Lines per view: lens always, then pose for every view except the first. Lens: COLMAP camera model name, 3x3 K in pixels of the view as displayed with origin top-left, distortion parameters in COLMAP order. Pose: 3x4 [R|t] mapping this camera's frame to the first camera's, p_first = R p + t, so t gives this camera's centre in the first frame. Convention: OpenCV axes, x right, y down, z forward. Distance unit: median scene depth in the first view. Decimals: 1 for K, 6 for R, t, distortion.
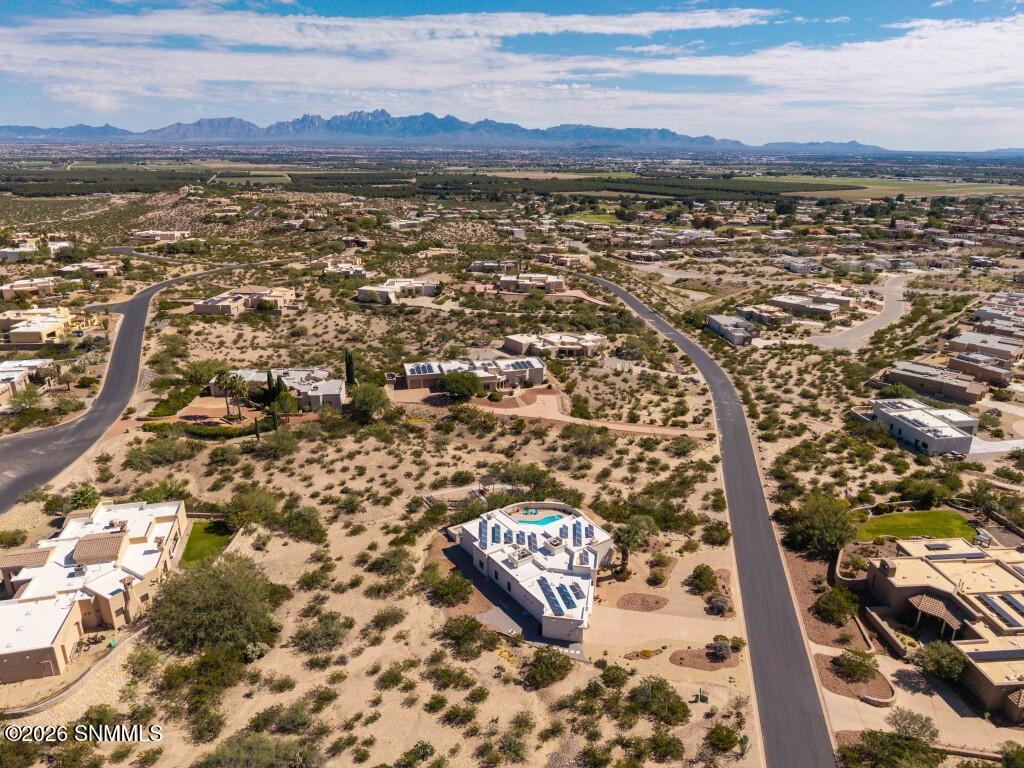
lens RADIAL K [[684.3, 0, 513.2], [0, 684.3, 391.2], [0, 0, 1]] dist [0.022844, -0.019999]
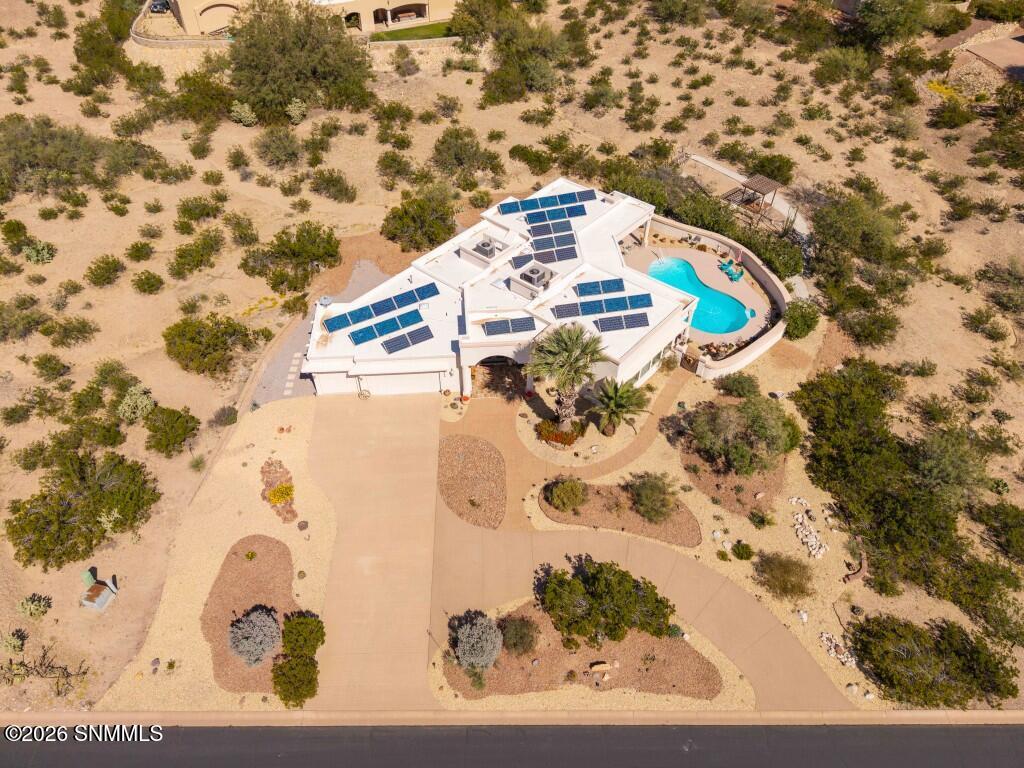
lens RADIAL K [[684.3, 0, 513.2], [0, 684.3, 391.2], [0, 0, 1]] dist [0.022844, -0.019999]
pose [[0.256401, 0.679244, -0.687667, 0.467318], [-0.334016, 0.729886, 0.596406, 0.015618], [0.907024, 0.076773, 0.414022, 0.895718]]
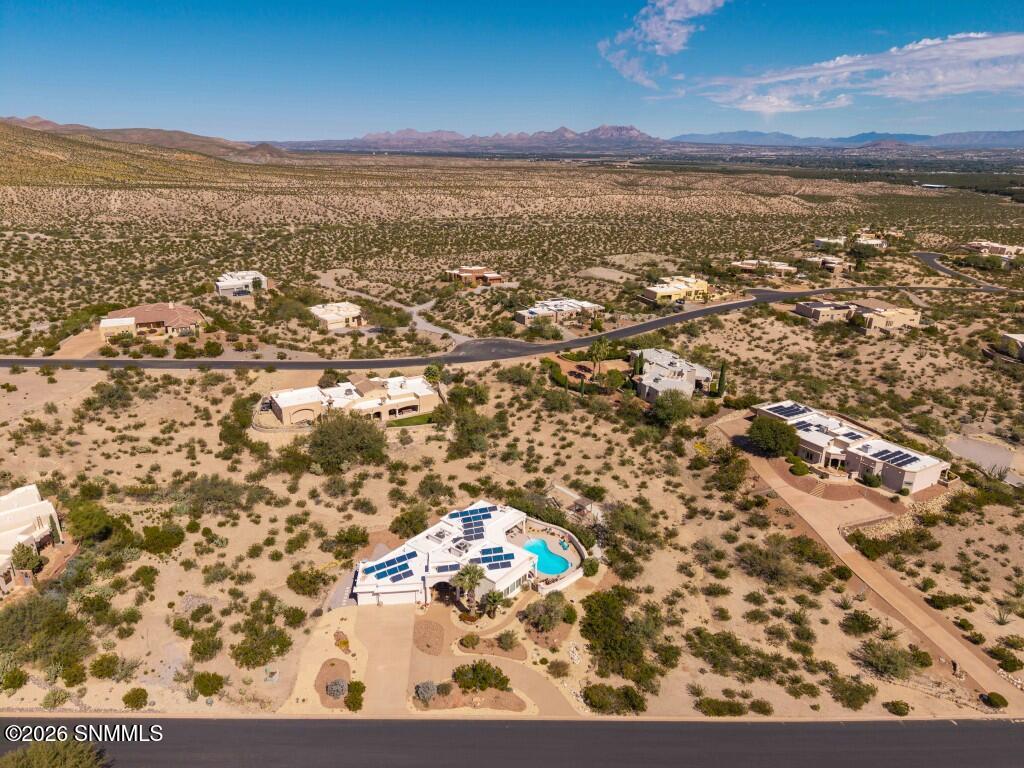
lens RADIAL K [[690.7, 0, 512.4], [0, 690.7, 360.1], [0, 0, 1]] dist [0.075551, -0.108906]
pose [[0.282851, 0.280357, -0.917276, 1.029251], [-0.327691, 0.927032, 0.182292, -0.258008], [0.901451, 0.249021, 0.354082, 0.715871]]
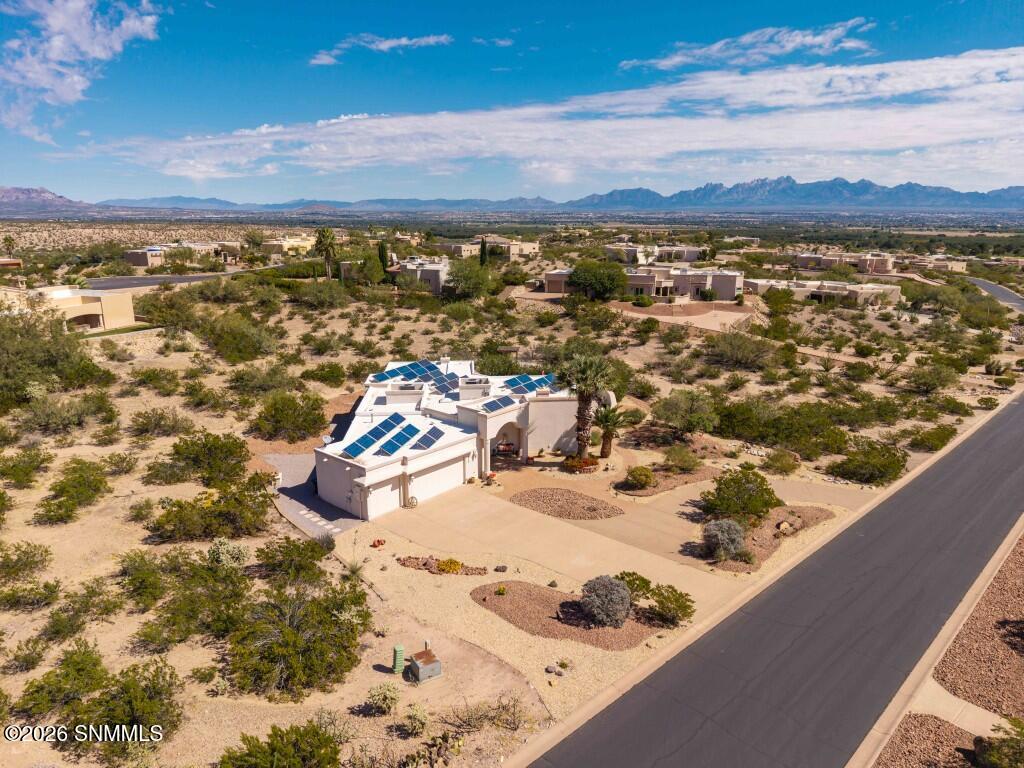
lens RADIAL K [[689.4, 0, 510.5], [0, 689.4, 378.9], [0, 0, 1]] dist [0.020336, -0.025728]
pose [[0.855483, 0.118158, -0.504169, 0.397752], [-0.172184, 0.983127, -0.061756, 0.274792], [0.488365, 0.139641, 0.861394, 0.612045]]
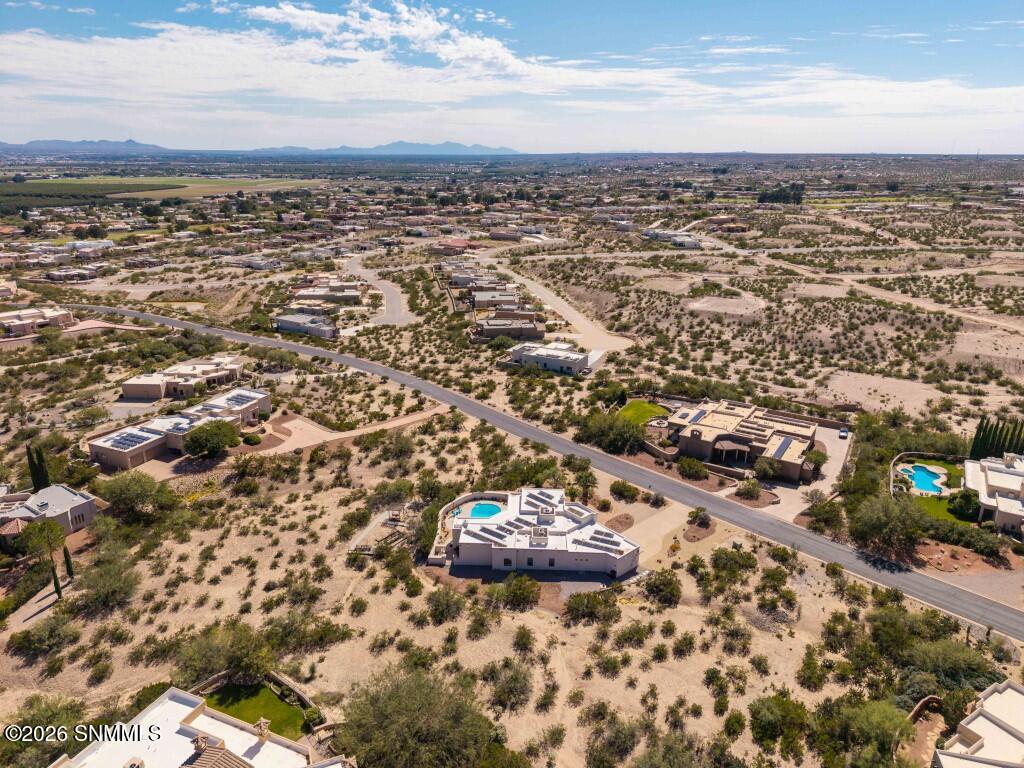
lens RADIAL K [[684.3, 0, 513.2], [0, 684.3, 391.2], [0, 0, 1]] dist [0.022844, -0.019999]
pose [[0.606997, -0.265654, 0.748988, -0.822034], [0.264421, 0.956287, 0.124887, -0.127344], [-0.749424, 0.122242, 0.650708, 0.339298]]
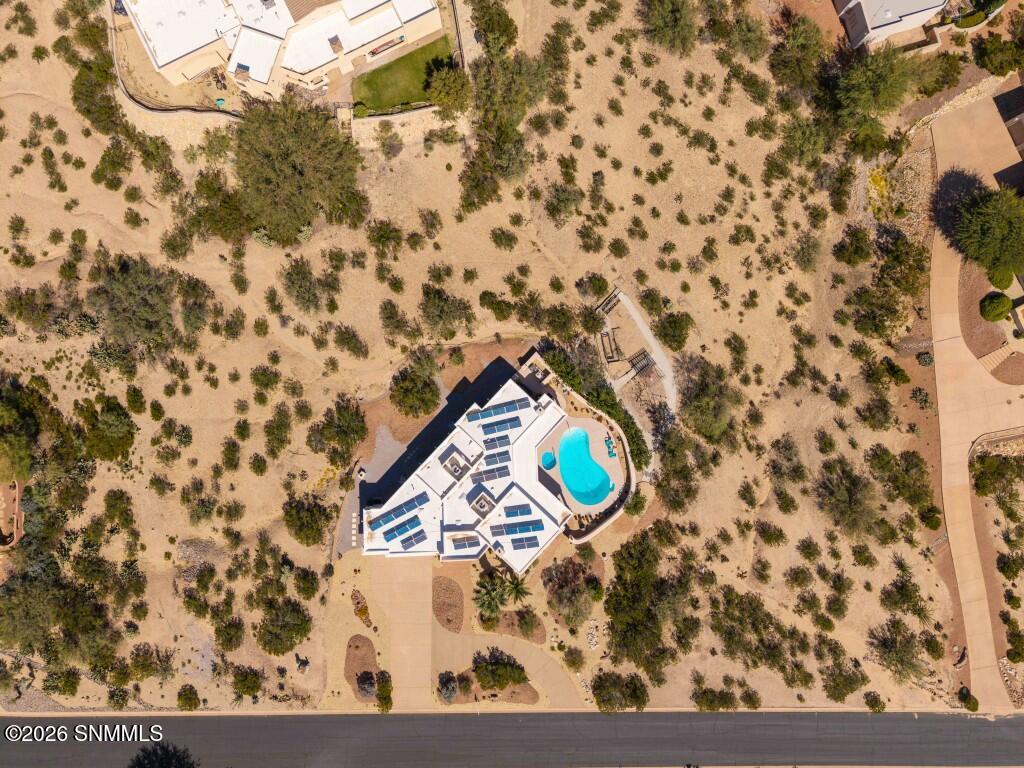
lens RADIAL K [[684.3, 0, 513.2], [0, 684.3, 391.2], [0, 0, 1]] dist [0.022844, -0.019999]
pose [[0.207317, 0.978221, -0.010120, -0.061482], [-0.337160, 0.081158, 0.937943, -0.621925], [0.918337, -0.191040, 0.346643, 0.865825]]
